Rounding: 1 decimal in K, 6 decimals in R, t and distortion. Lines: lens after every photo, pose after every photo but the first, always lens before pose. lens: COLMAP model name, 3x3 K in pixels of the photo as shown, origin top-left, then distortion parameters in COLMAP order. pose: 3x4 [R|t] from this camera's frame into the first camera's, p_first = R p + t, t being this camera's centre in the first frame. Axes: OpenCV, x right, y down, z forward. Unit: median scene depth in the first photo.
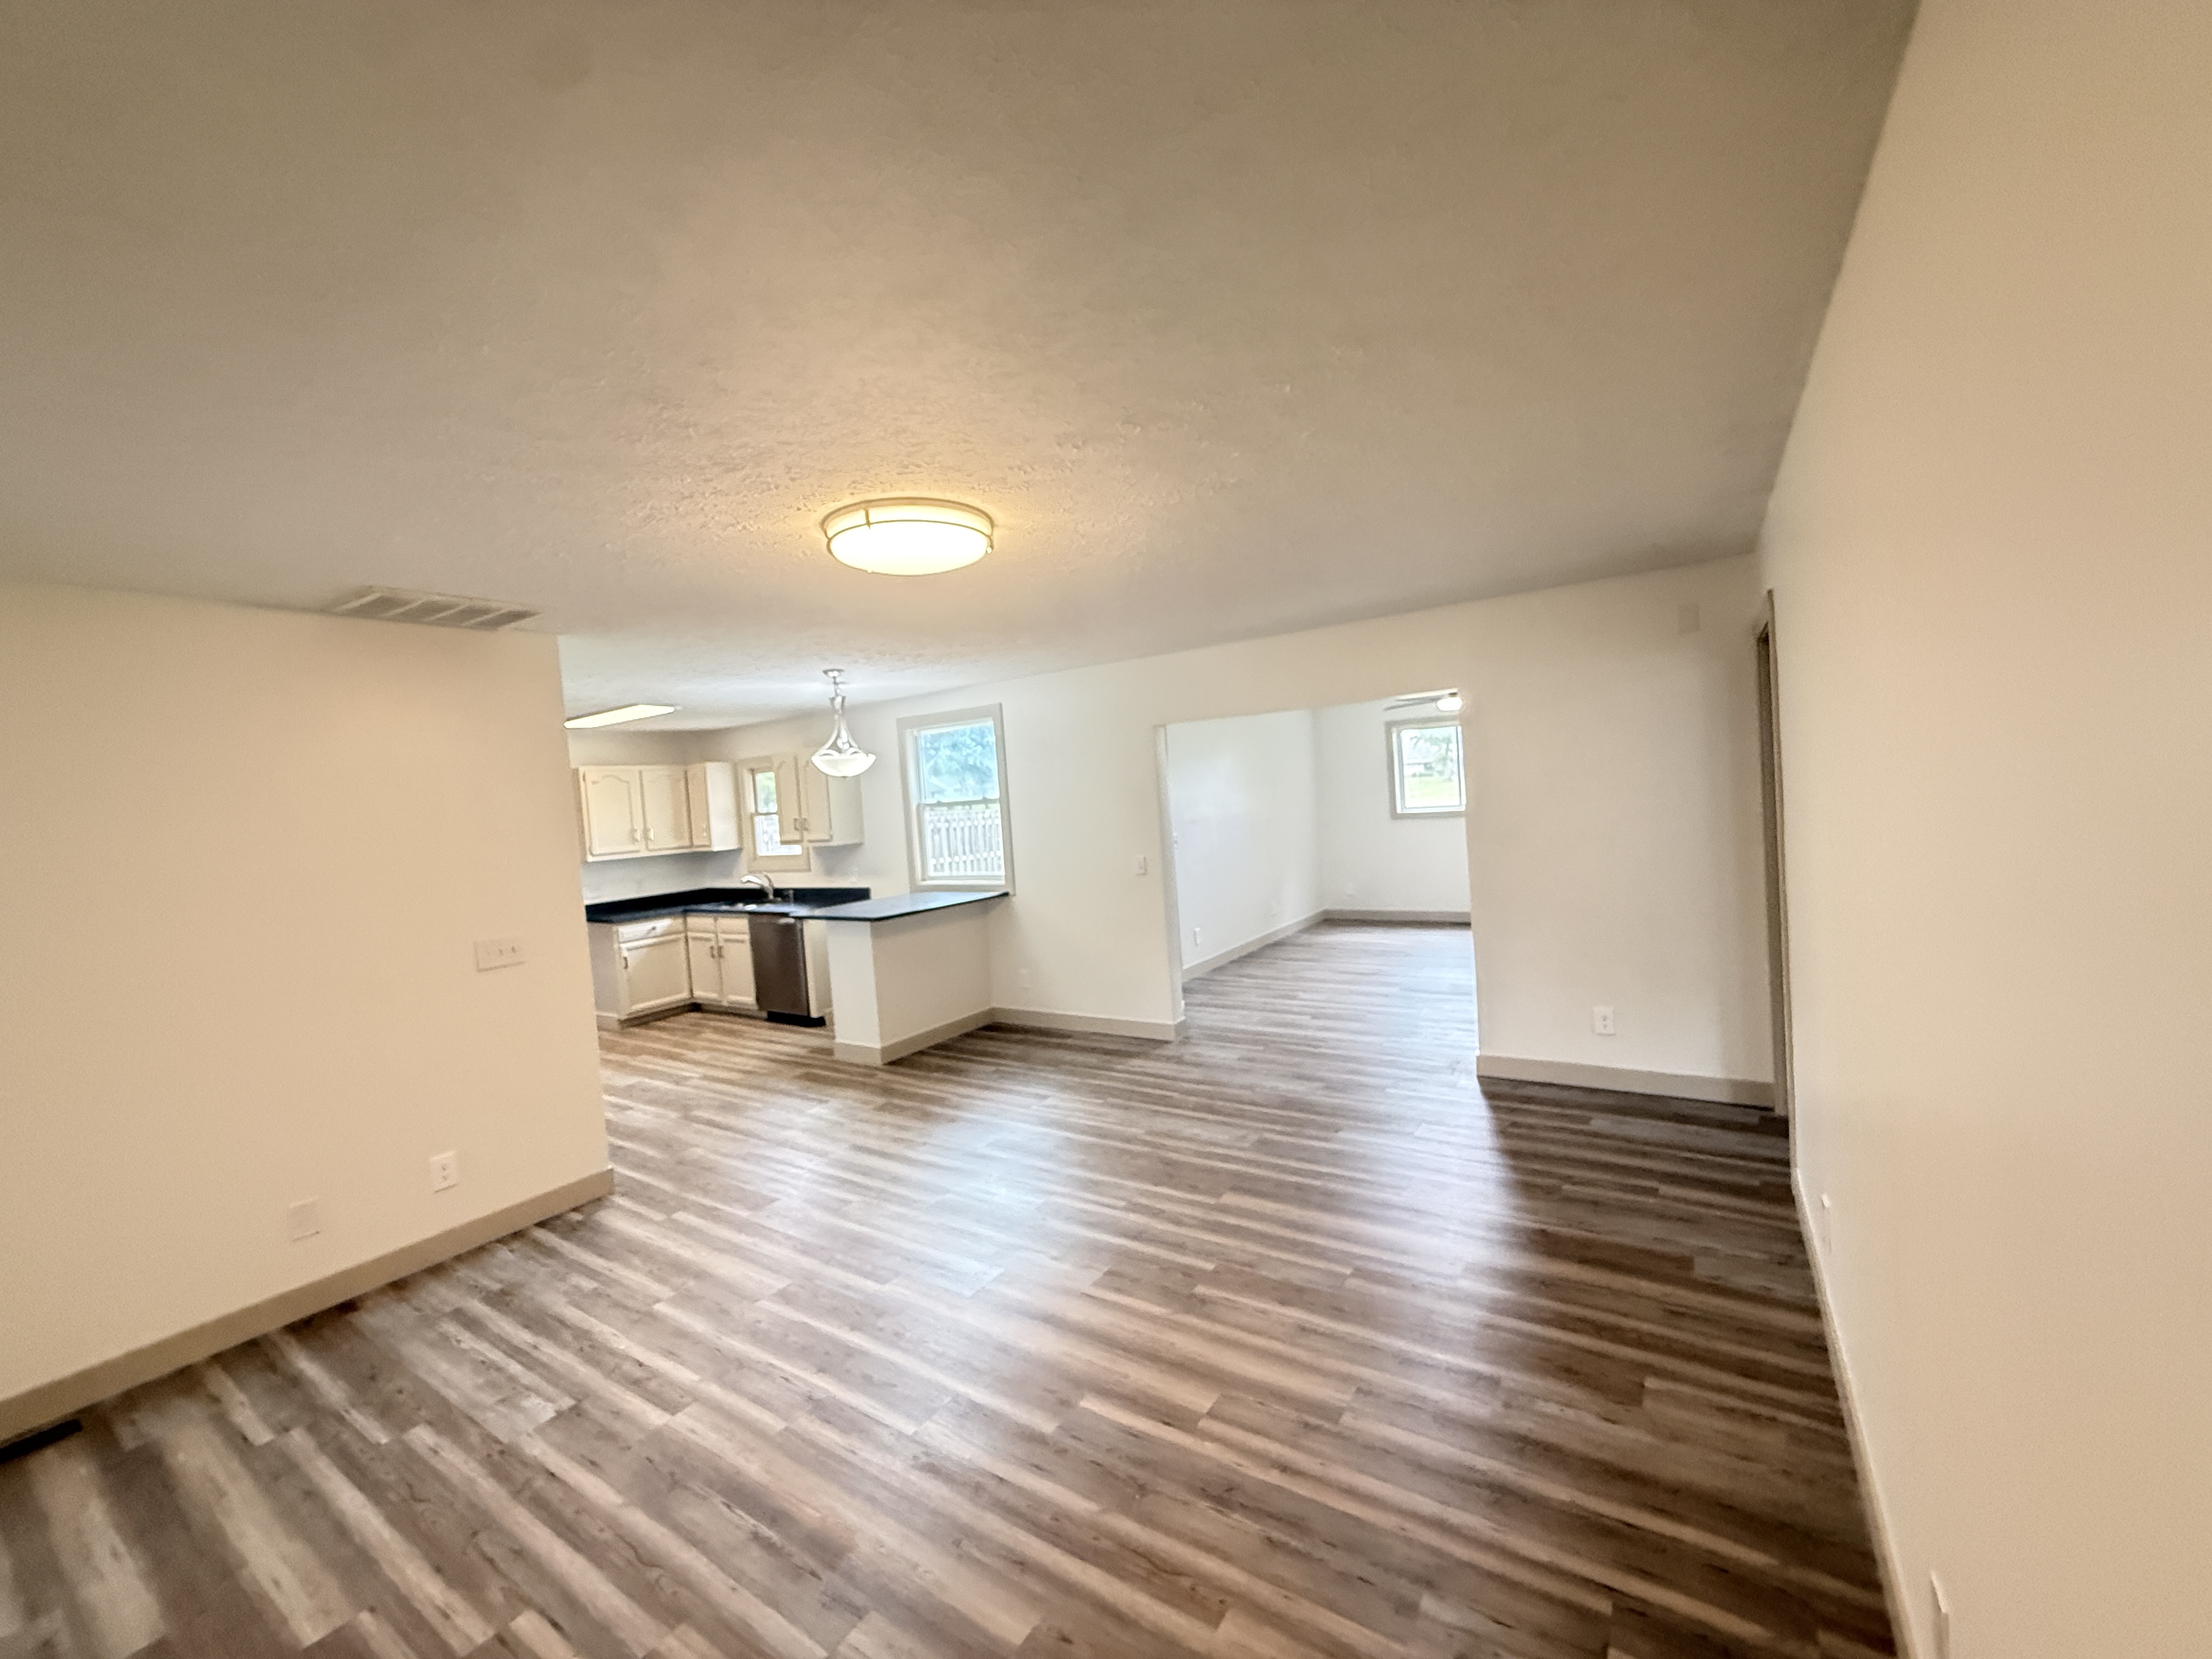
lens RADIAL K [[889.2, 0, 1106.0], [0, 889.2, 829.5], [0, 0, 1]] dist [0.001012, 0.000148]
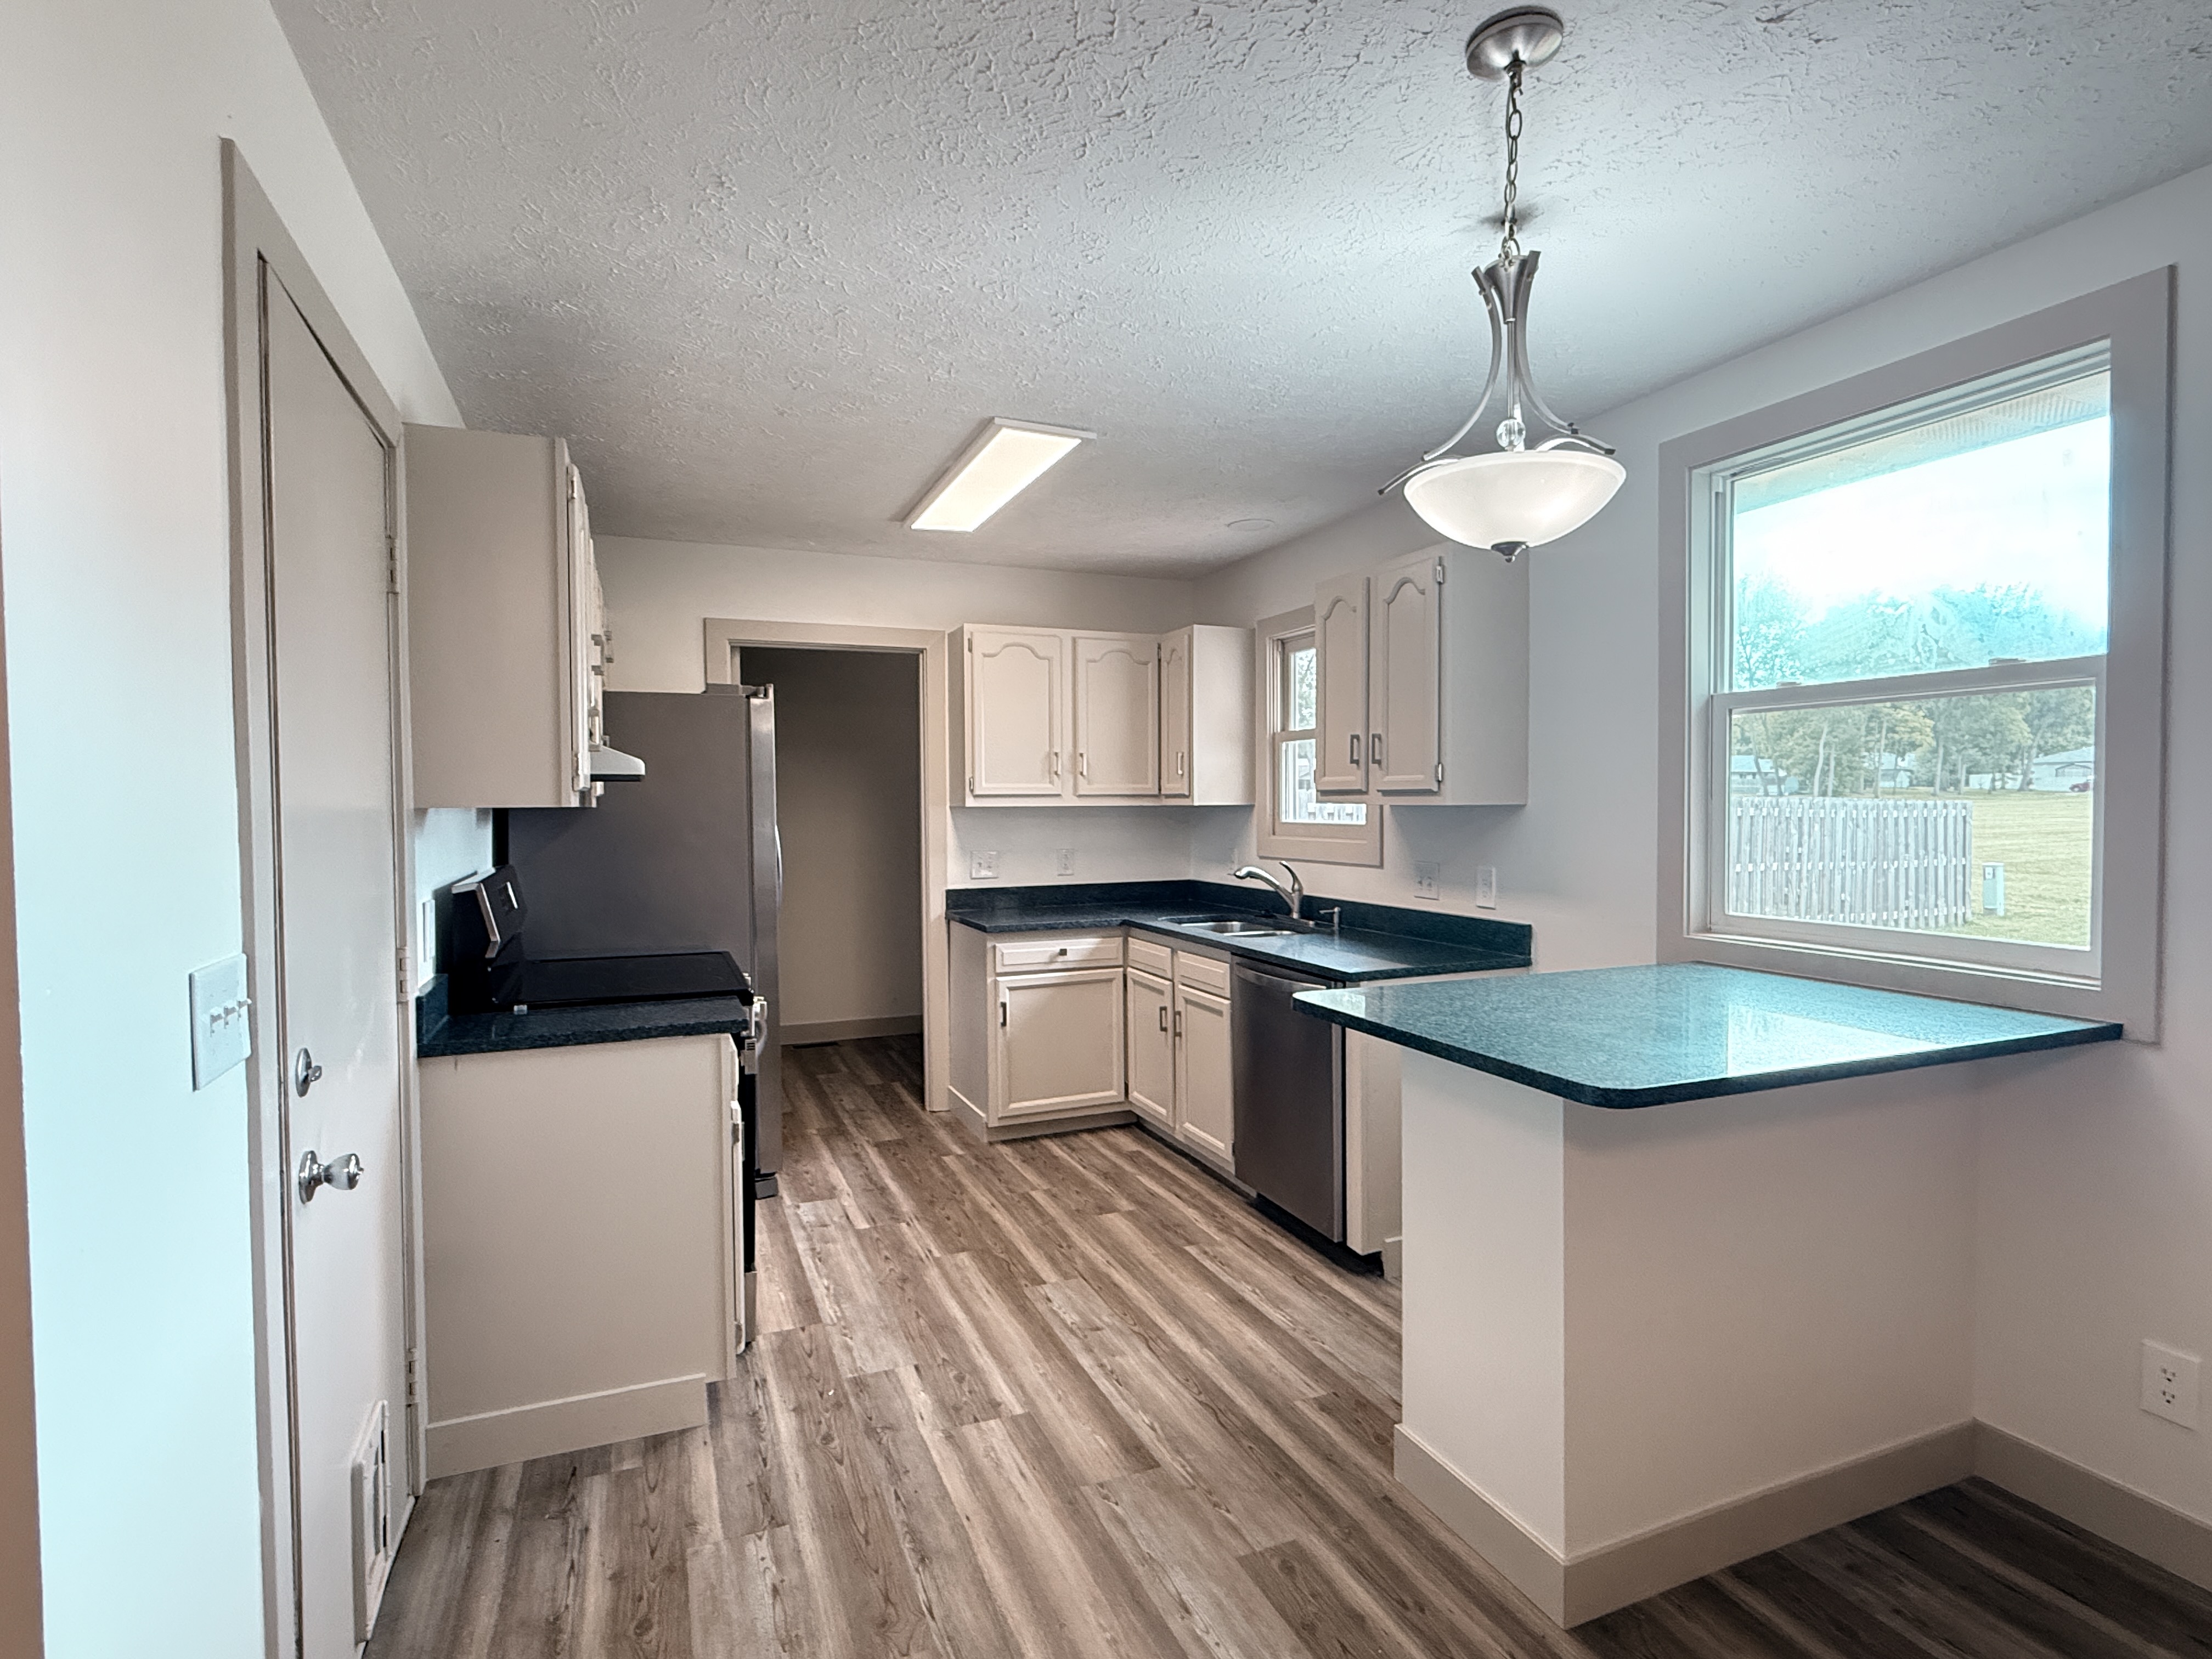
lens RADIAL K [[1119.3, 0, 1106.0], [0, 1119.3, 829.5], [0, 0, 1]] dist [0.002140, 0.000448]
pose [[0.830304, 0.077394, -0.551910, -0.157407], [-0.072135, 0.996904, 0.031274, 0.023311], [0.552622, 0.013845, 0.833317, 0.510408]]
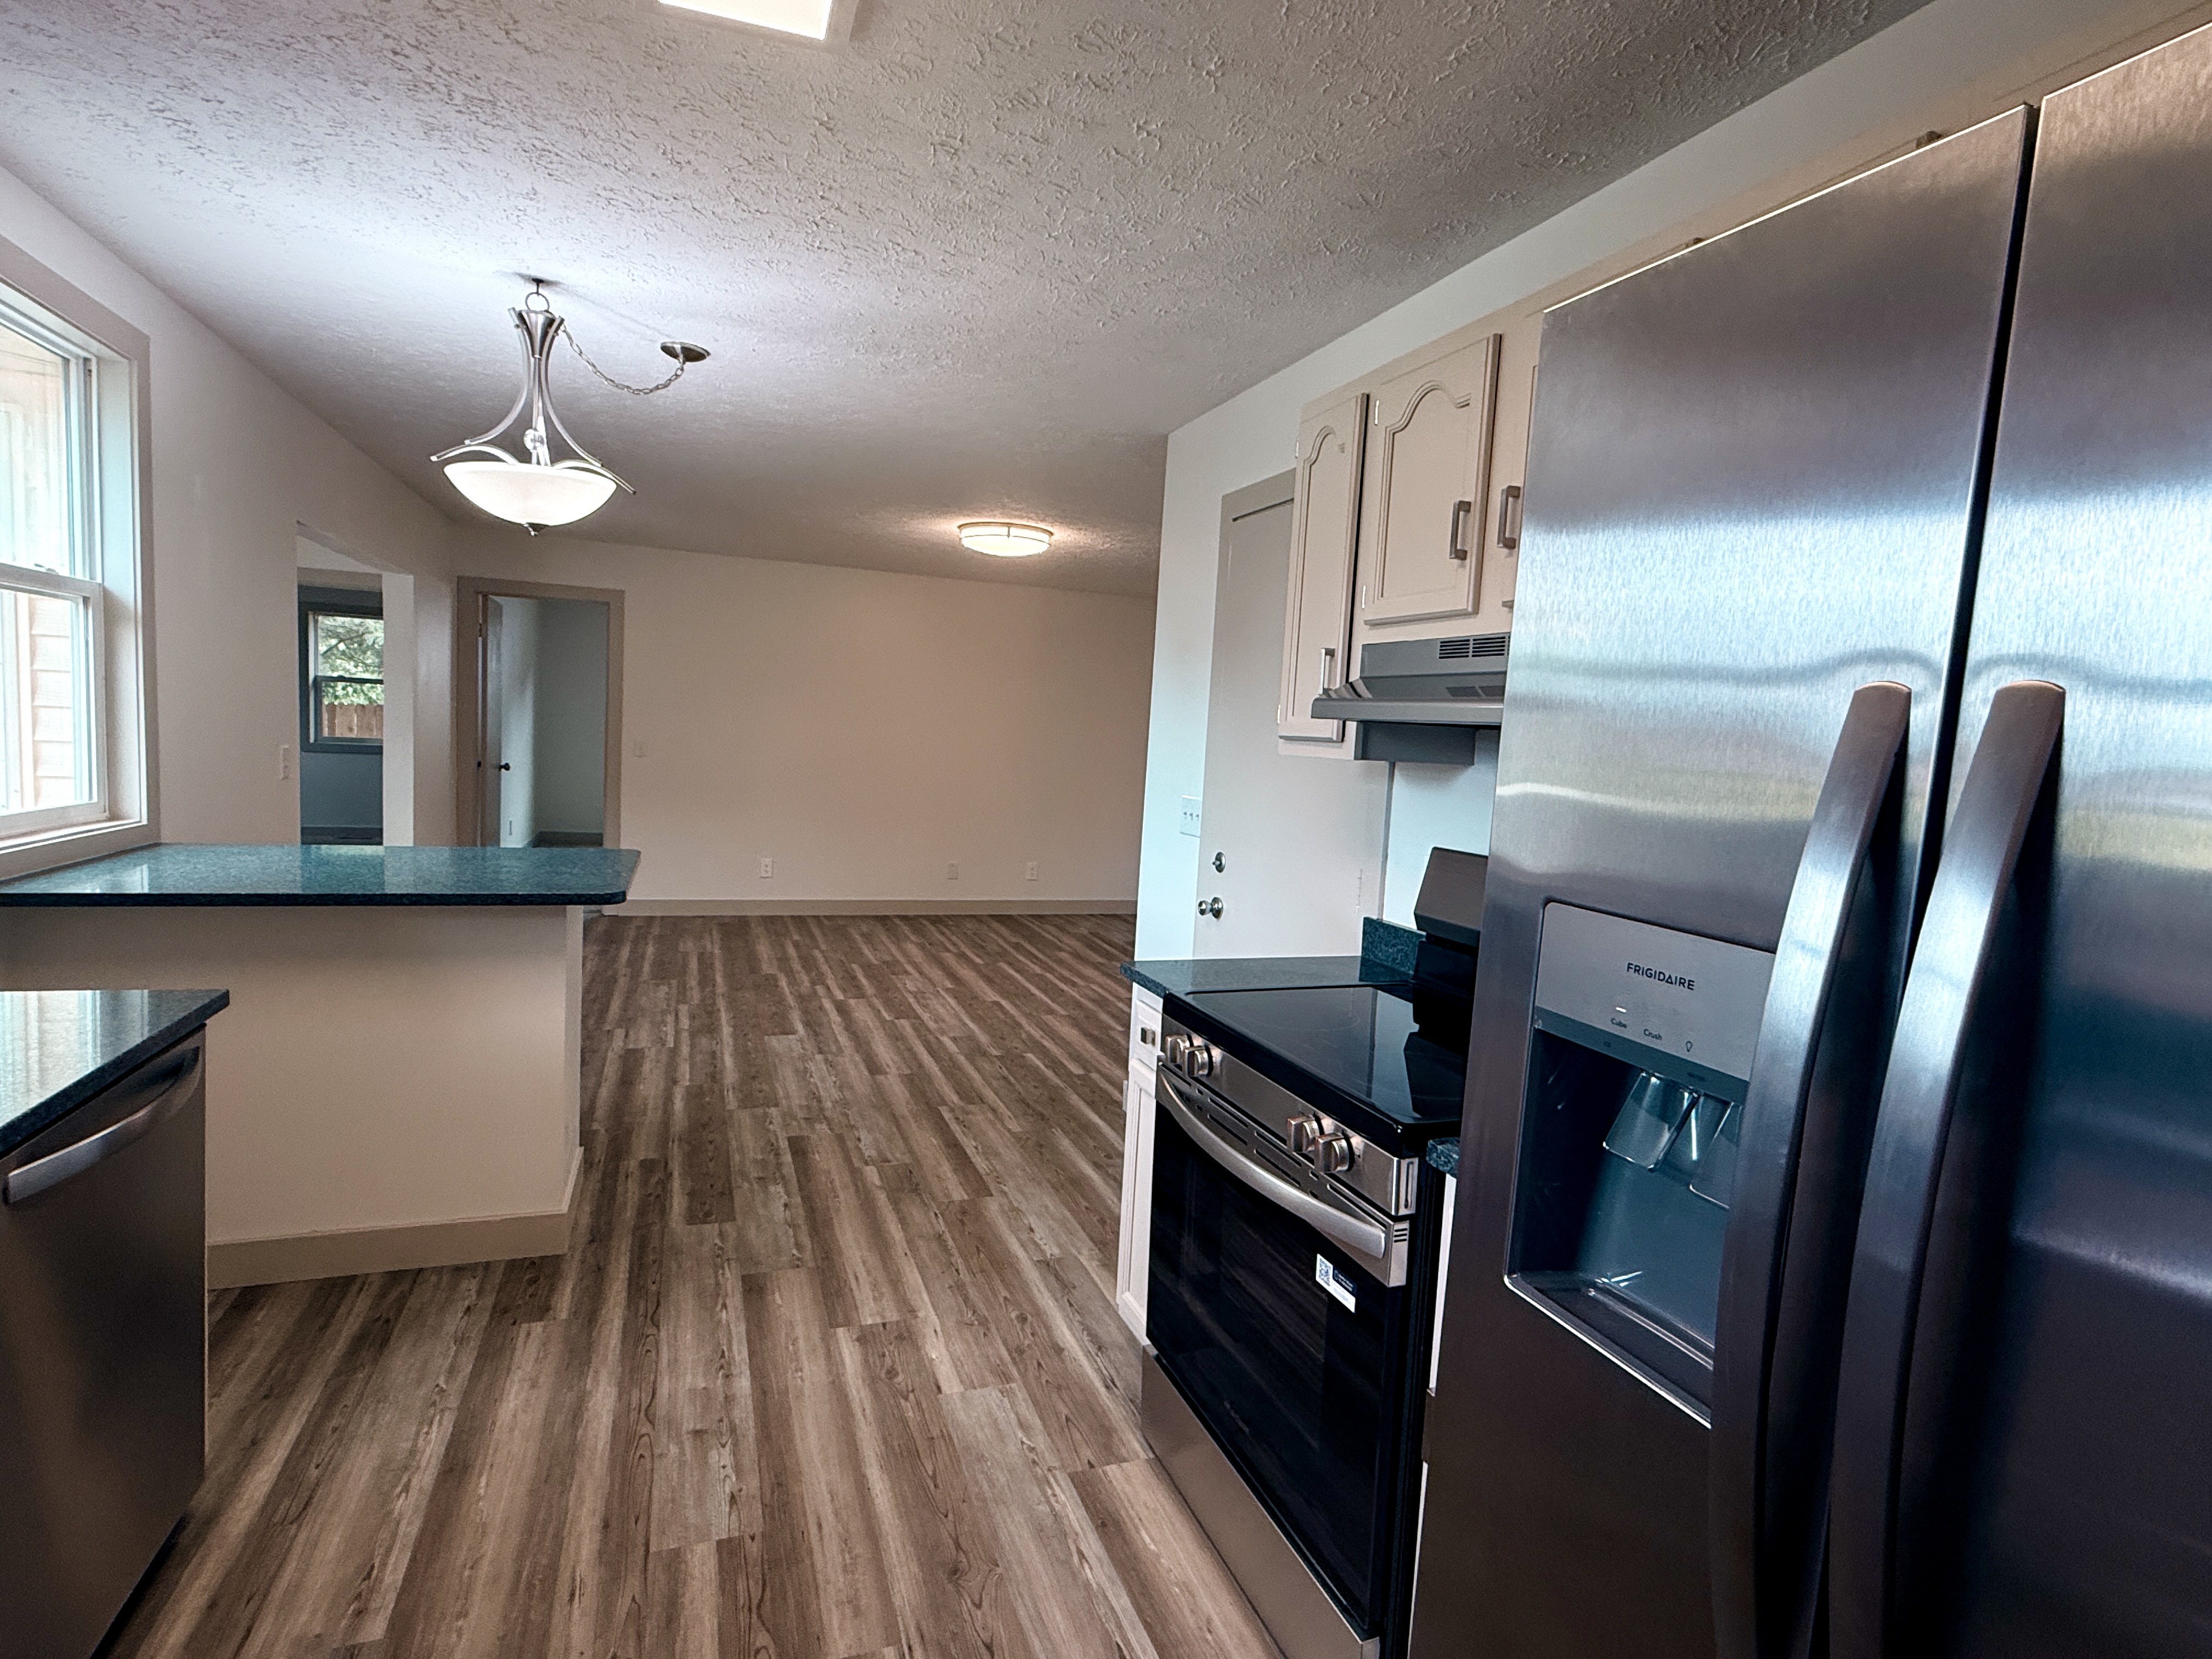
lens RADIAL K [[1119.3, 0, 1106.0], [0, 1119.3, 829.5], [0, 0, 1]] dist [0.002140, 0.000448]
pose [[-0.810998, -0.024825, 0.584521, -0.637261], [0.026284, 0.996544, 0.078793, 0.032929], [-0.584458, 0.079265, -0.807543, 1.021176]]
